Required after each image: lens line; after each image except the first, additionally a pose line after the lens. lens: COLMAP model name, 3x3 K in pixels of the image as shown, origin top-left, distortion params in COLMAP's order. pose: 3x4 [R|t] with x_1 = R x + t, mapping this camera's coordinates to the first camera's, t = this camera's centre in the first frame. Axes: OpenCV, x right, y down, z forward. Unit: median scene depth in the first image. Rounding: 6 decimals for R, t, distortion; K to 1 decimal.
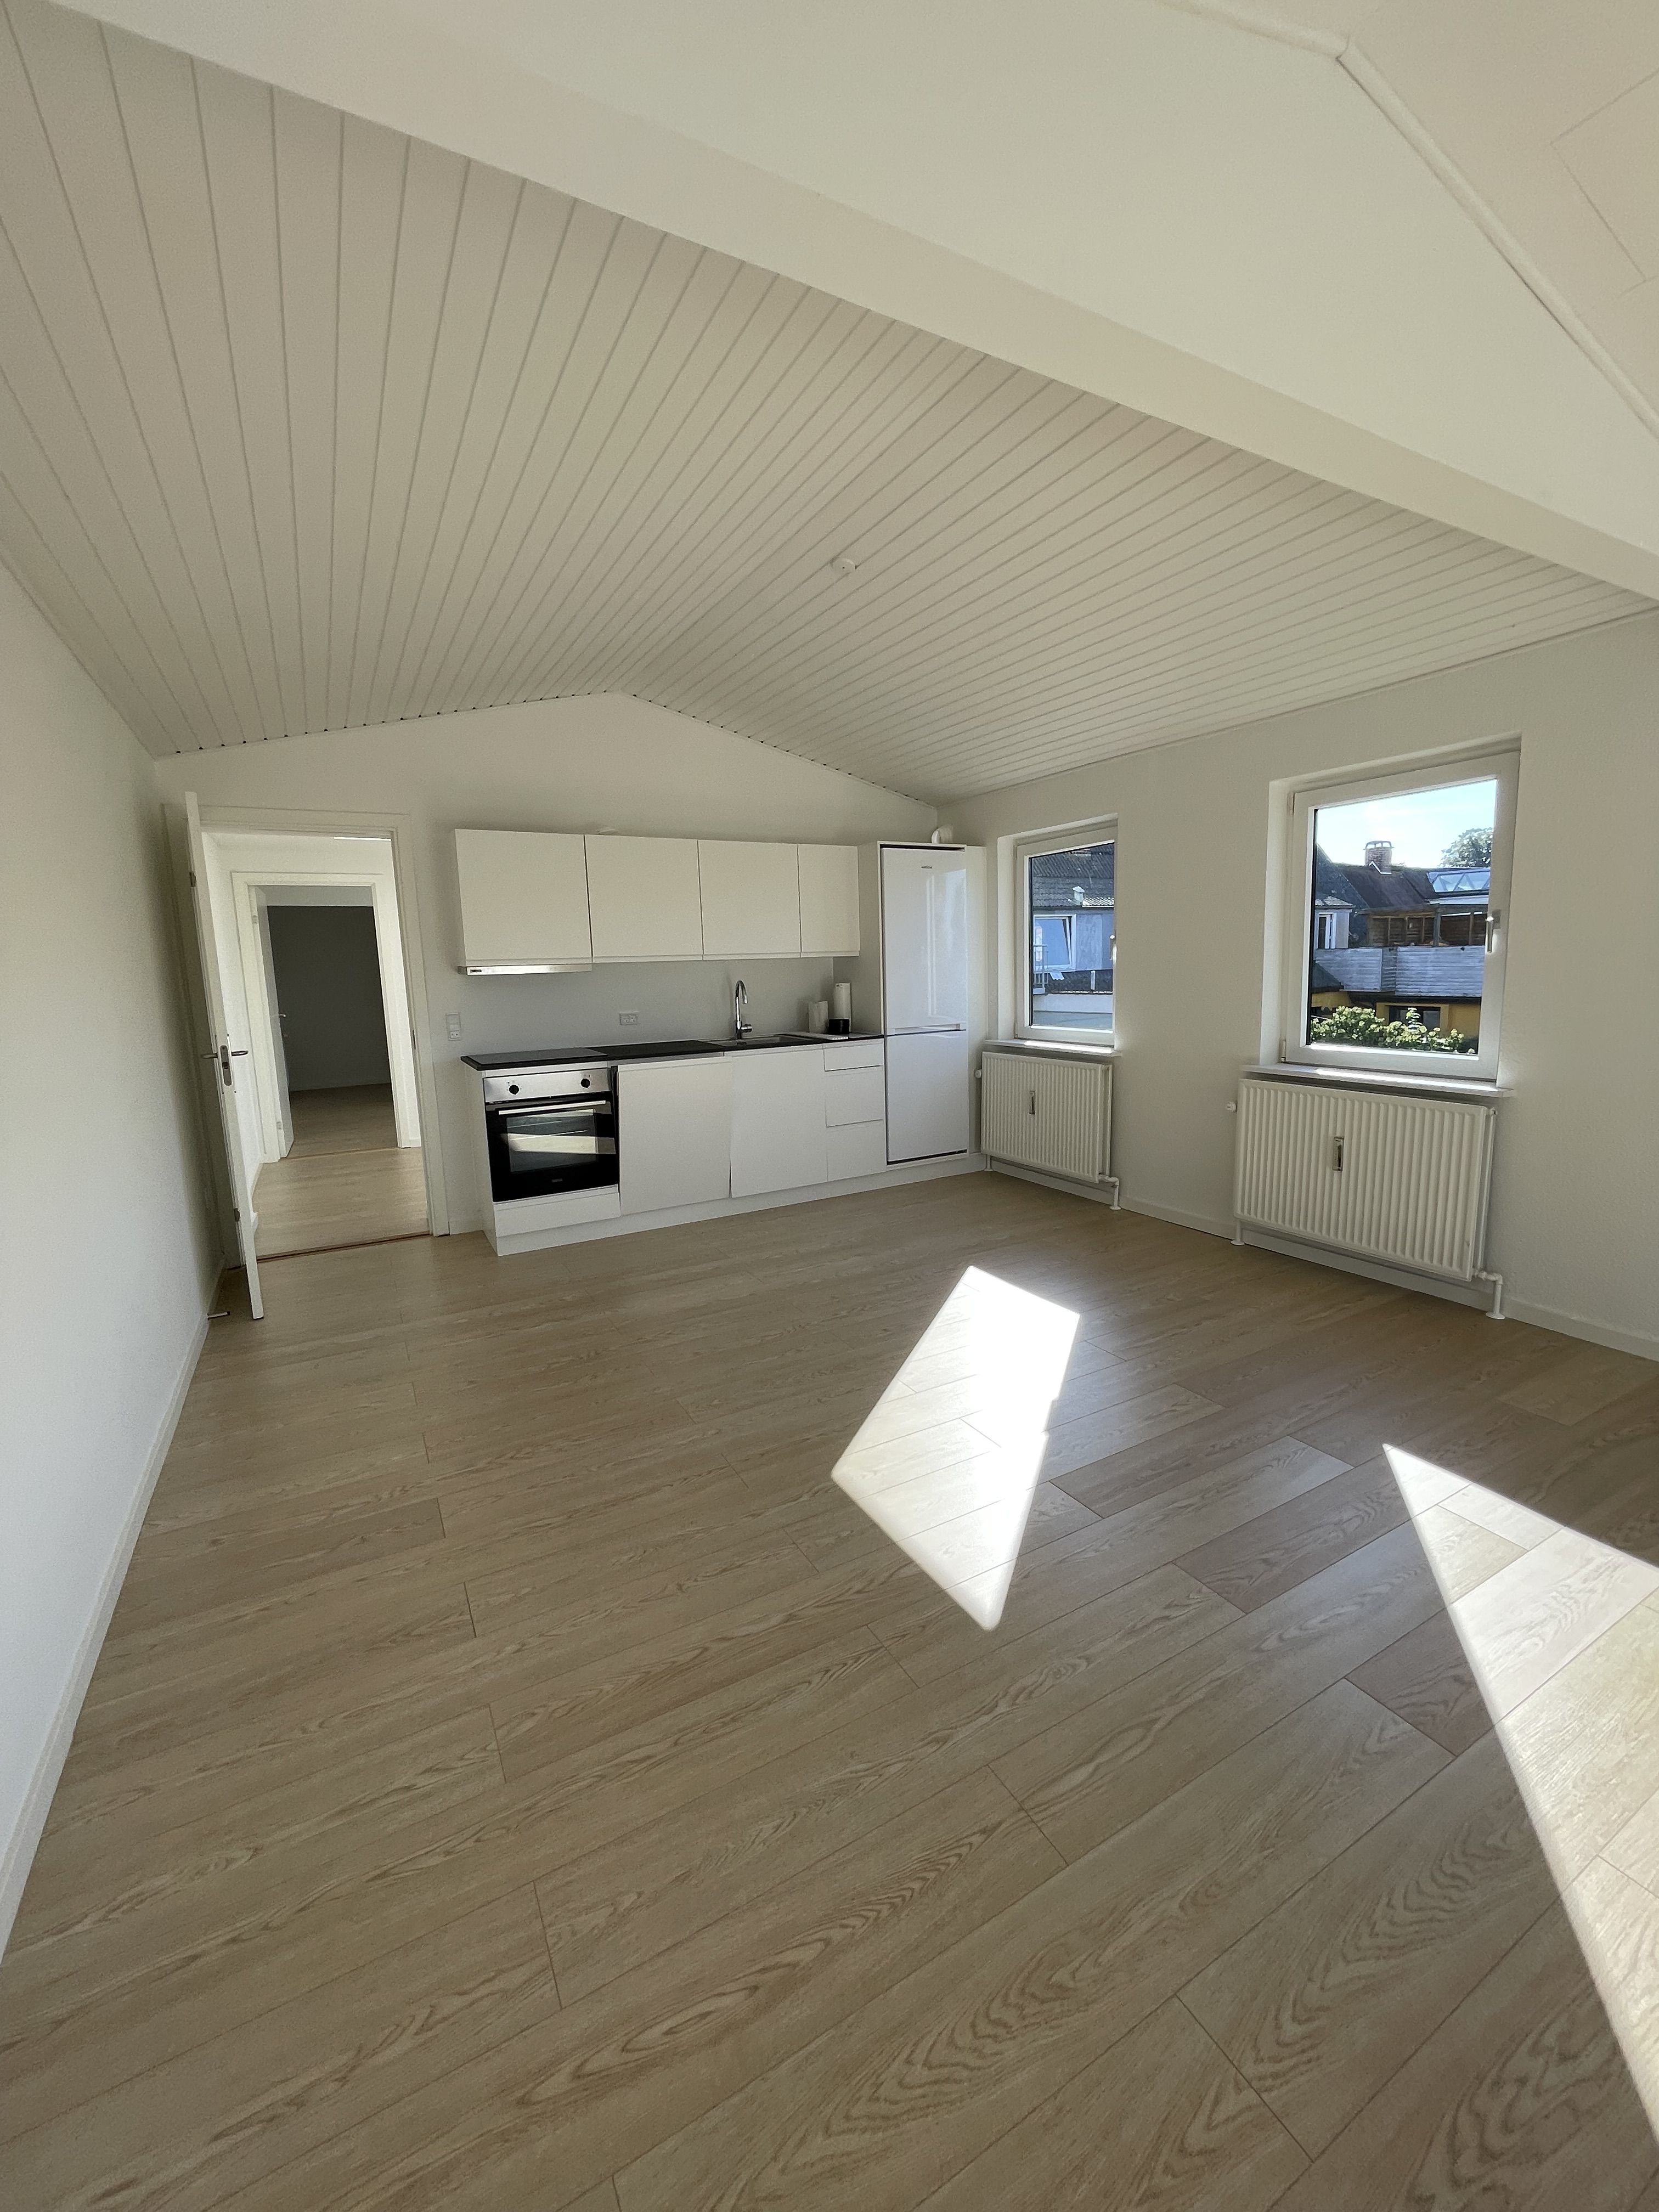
lens RADIAL K [[897.1, 0, 829.5], [0, 897.1, 1106.0], [0, 0, 1]] dist [-0.013137, 0.000141]
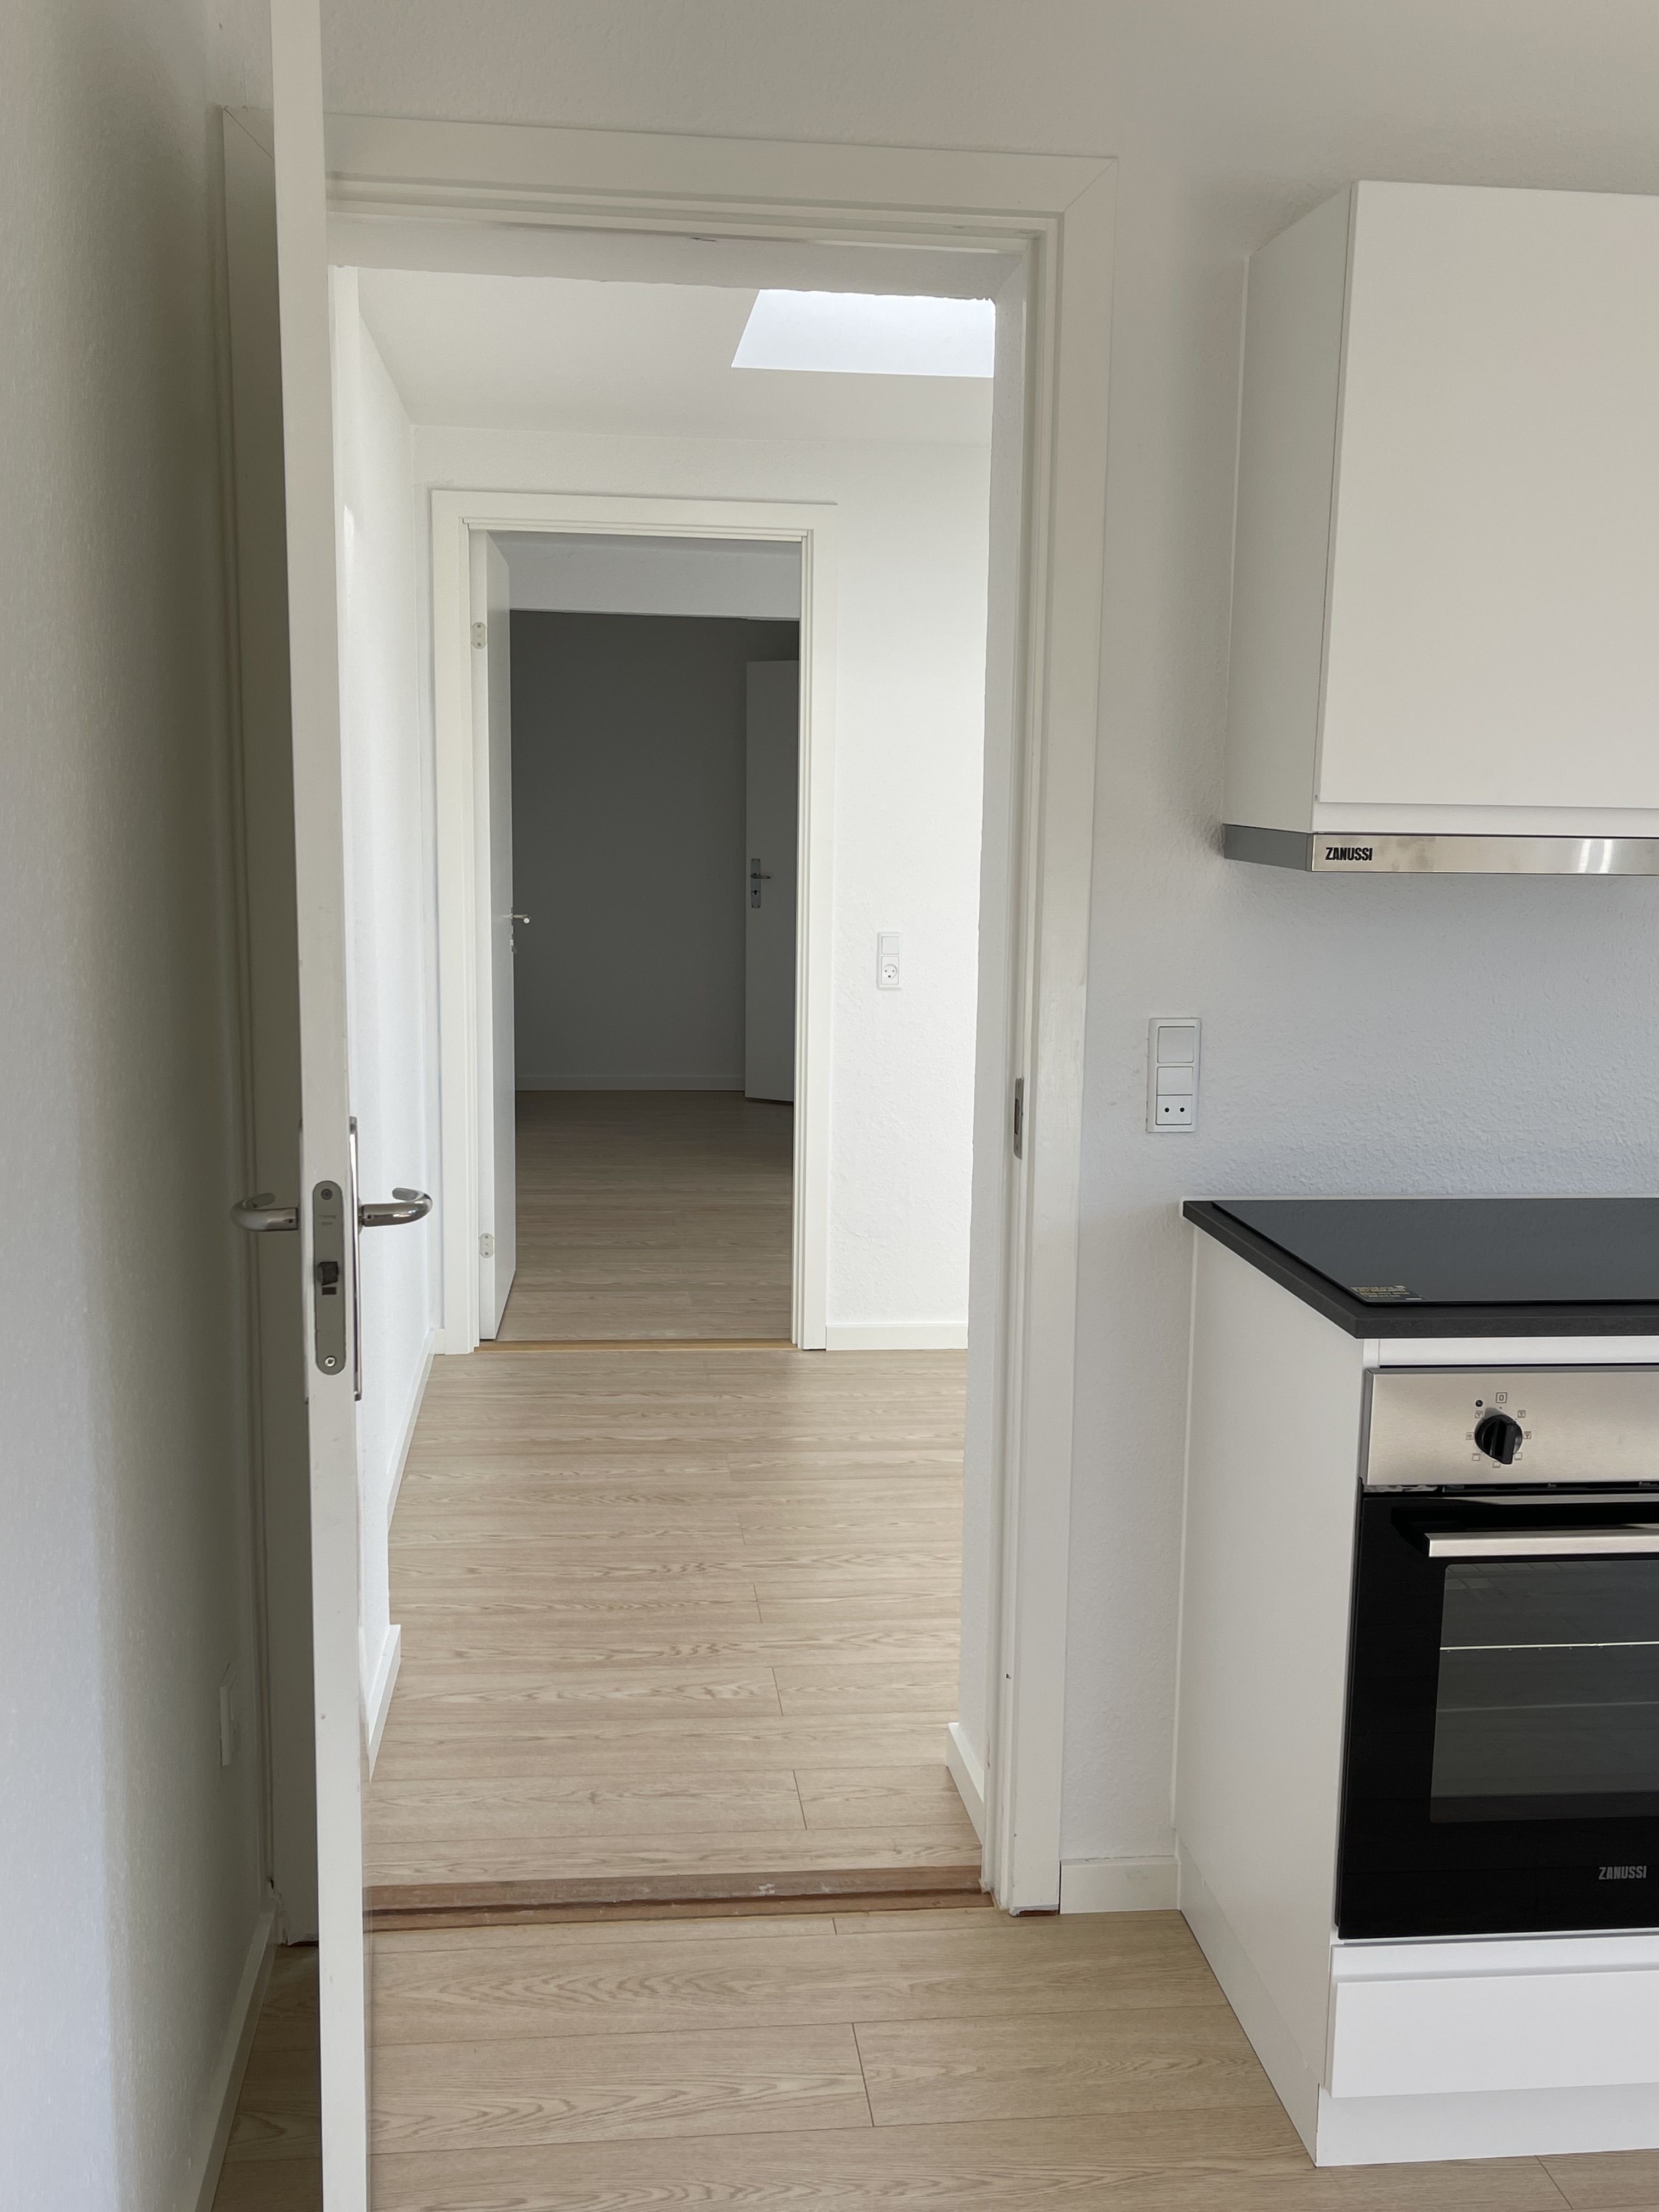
lens RADIAL K [[2070.4, 0, 829.5], [0, 2070.4, 1106.0], [0, 0, 1]] dist [0.202783, 0.001879]
pose [[0.923284, 0.094896, -0.372212, -0.303857], [-0.096480, 0.995231, 0.014412, -0.082942], [0.371805, 0.022605, 0.928036, 0.457280]]
